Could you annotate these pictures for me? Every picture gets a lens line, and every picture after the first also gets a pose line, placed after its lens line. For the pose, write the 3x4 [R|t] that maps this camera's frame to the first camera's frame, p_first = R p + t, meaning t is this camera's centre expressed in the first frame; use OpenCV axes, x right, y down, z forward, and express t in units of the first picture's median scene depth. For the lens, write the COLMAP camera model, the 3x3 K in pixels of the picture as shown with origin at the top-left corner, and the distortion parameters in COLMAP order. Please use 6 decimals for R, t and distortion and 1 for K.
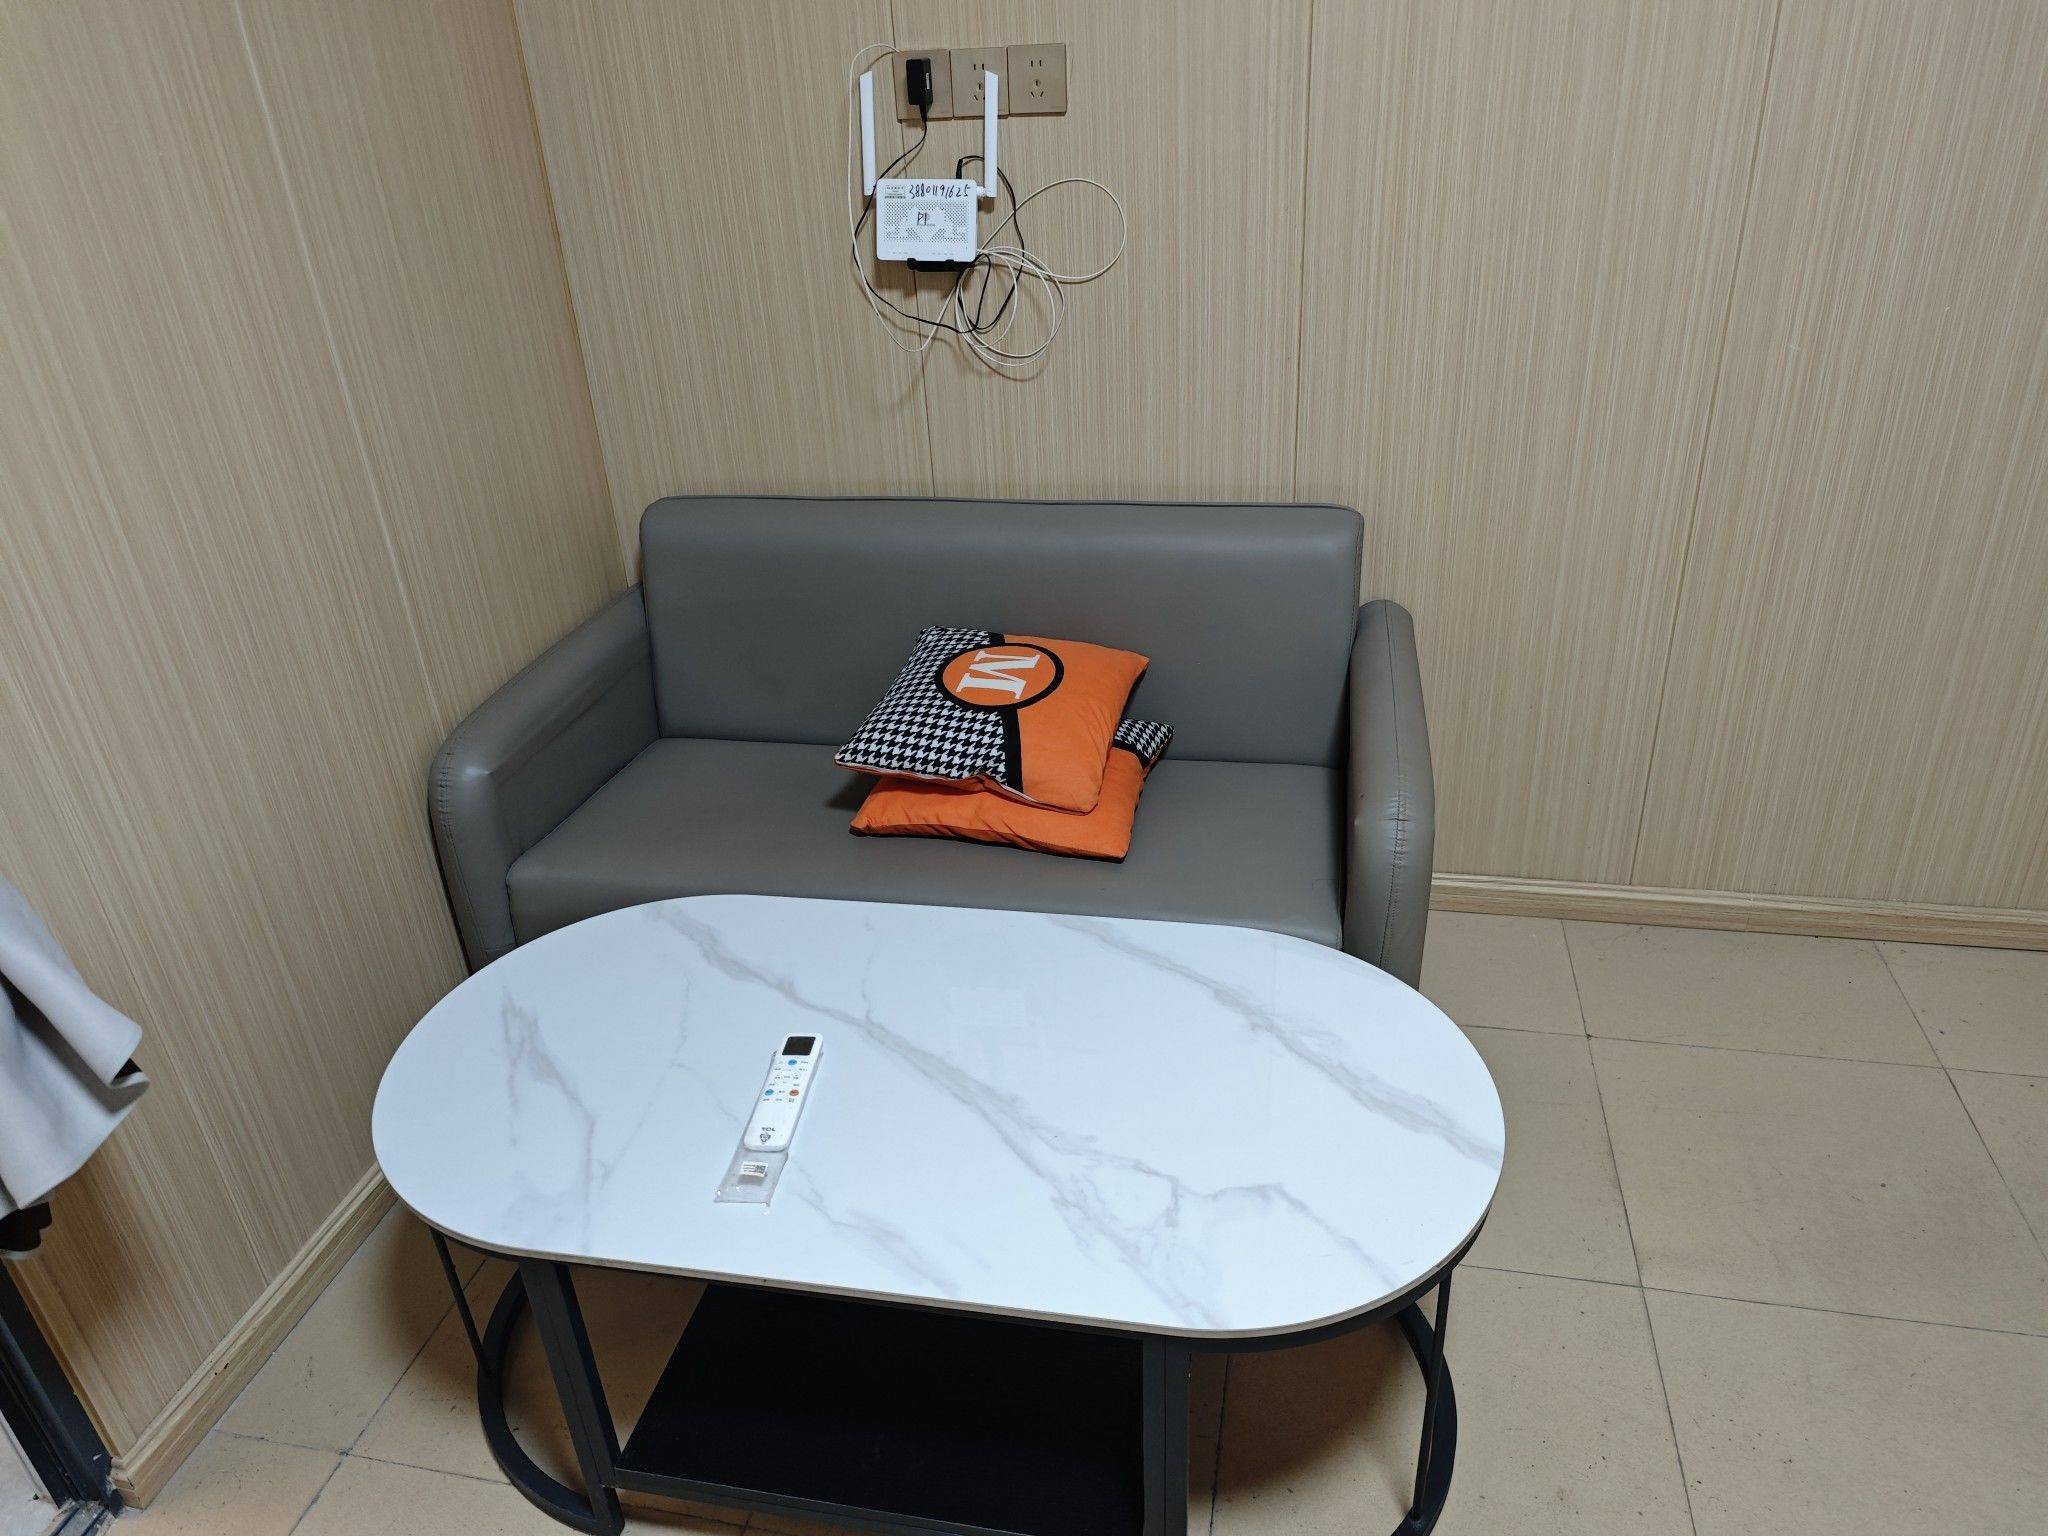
lens RADIAL K [[1382.5, 0, 1023.6], [0, 1382.5, 765.2], [0, 0, 1]] dist [0.004178, 0.000277]
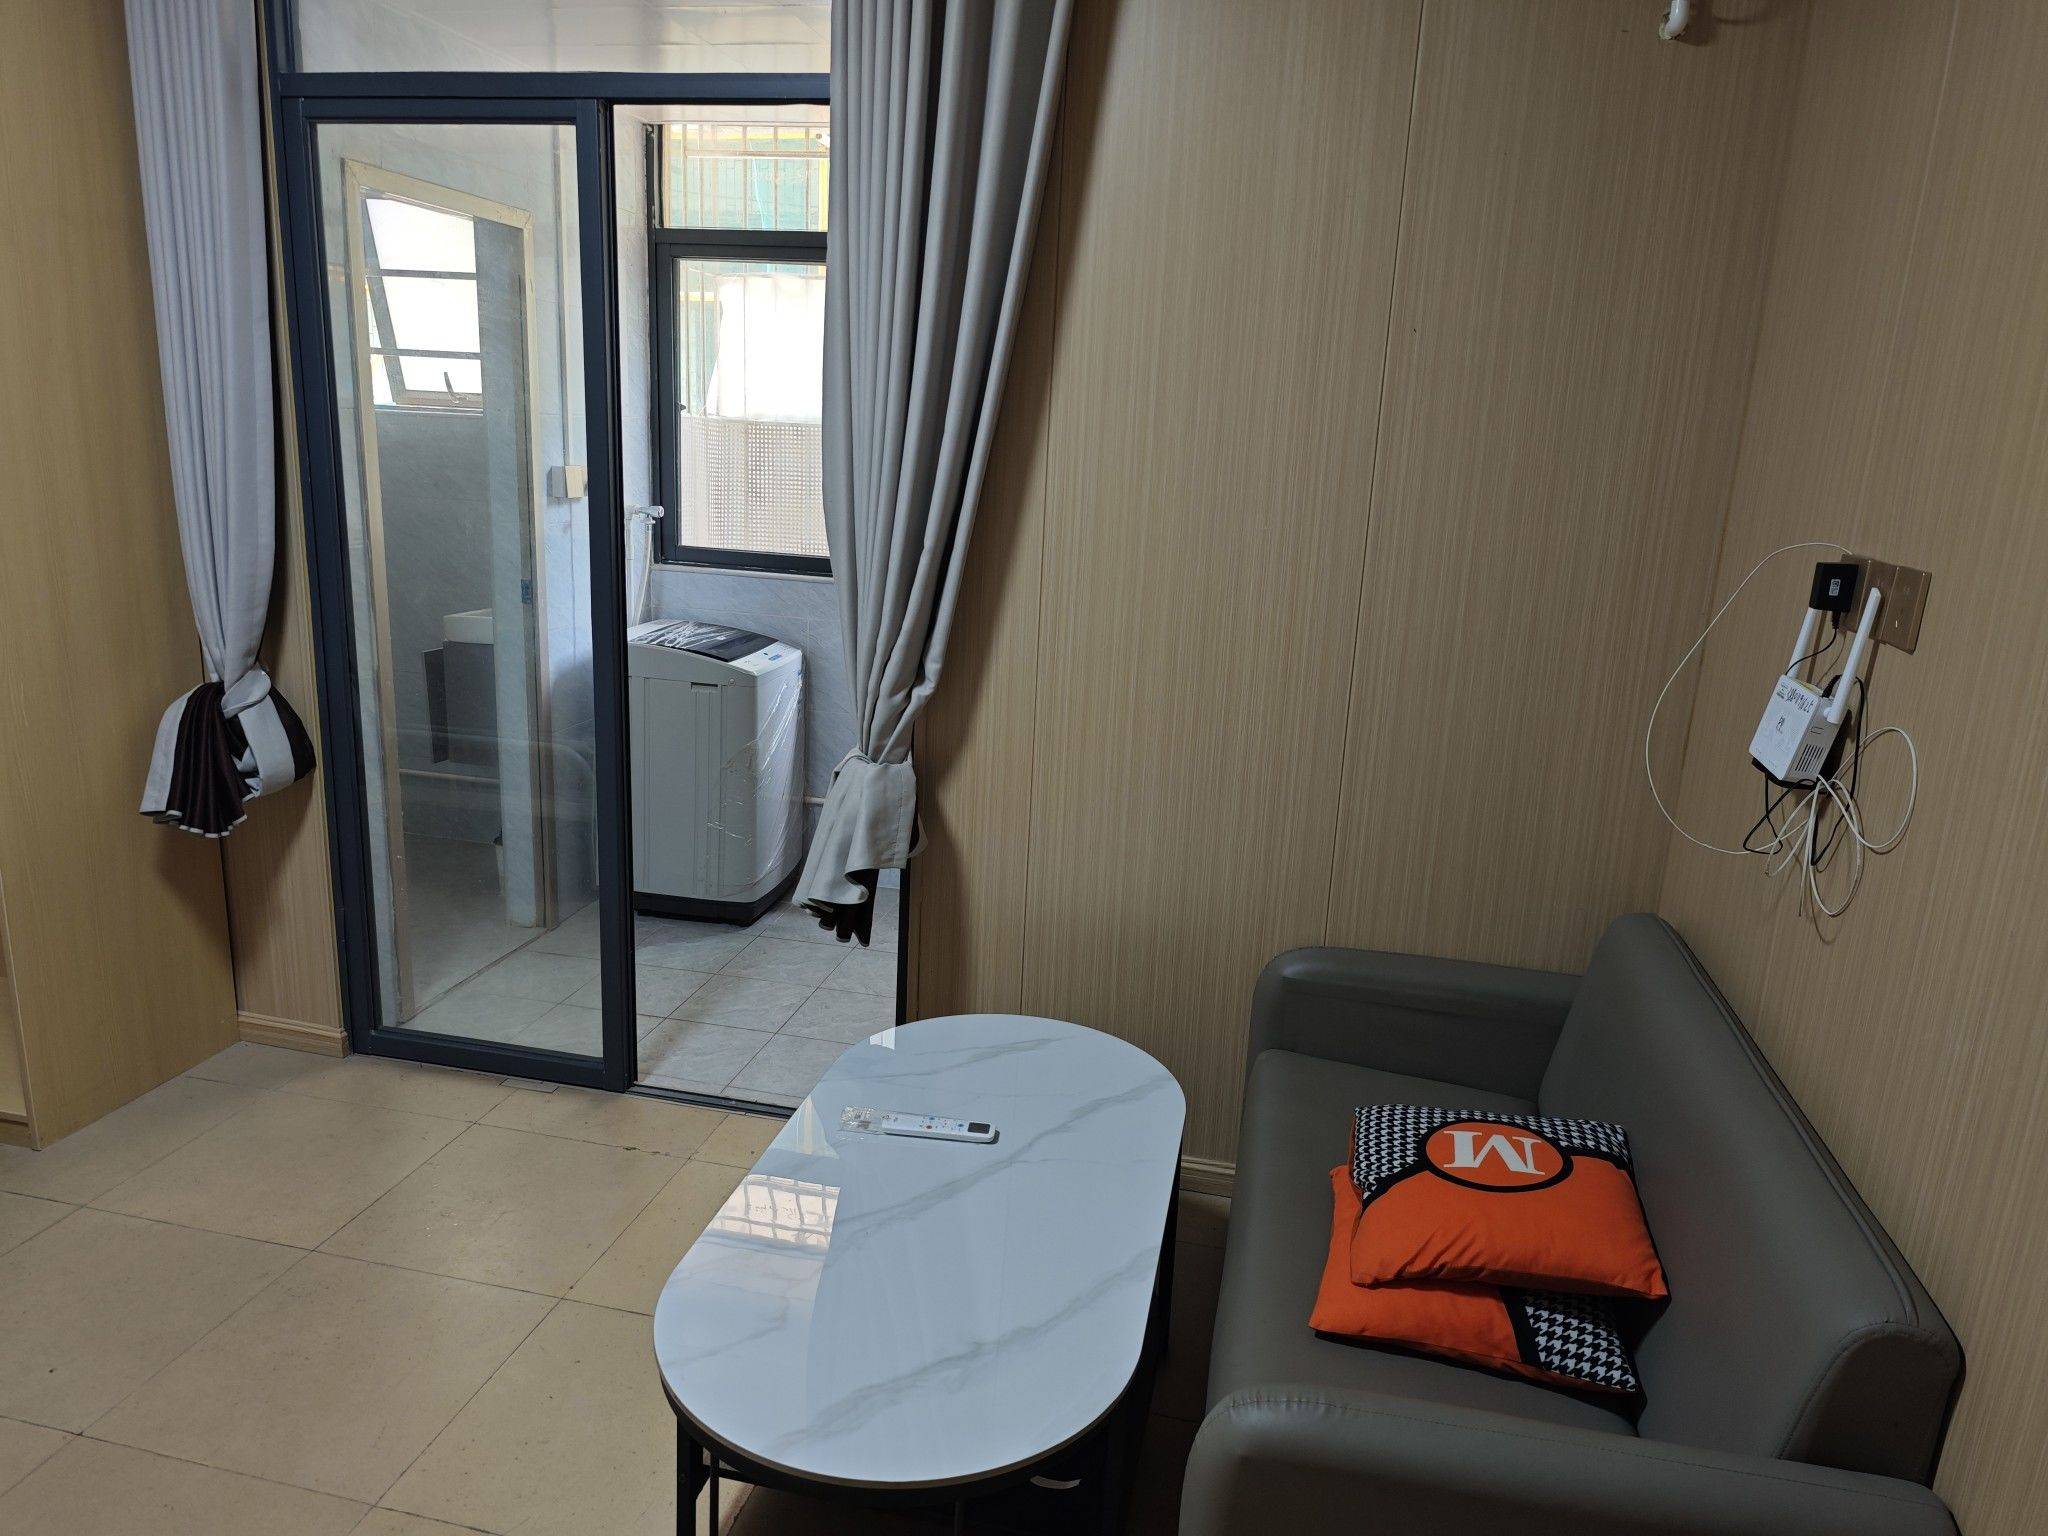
lens RADIAL K [[1382.5, 0, 1021.4], [0, 1382.5, 771.2], [0, 0, 1]] dist [0.004178, 0.000277]
pose [[-0.013215, 0.288905, -0.957266, 0.815716], [-0.507212, 0.823103, 0.255417, -0.361528], [0.861720, 0.488913, 0.135659, 0.498234]]
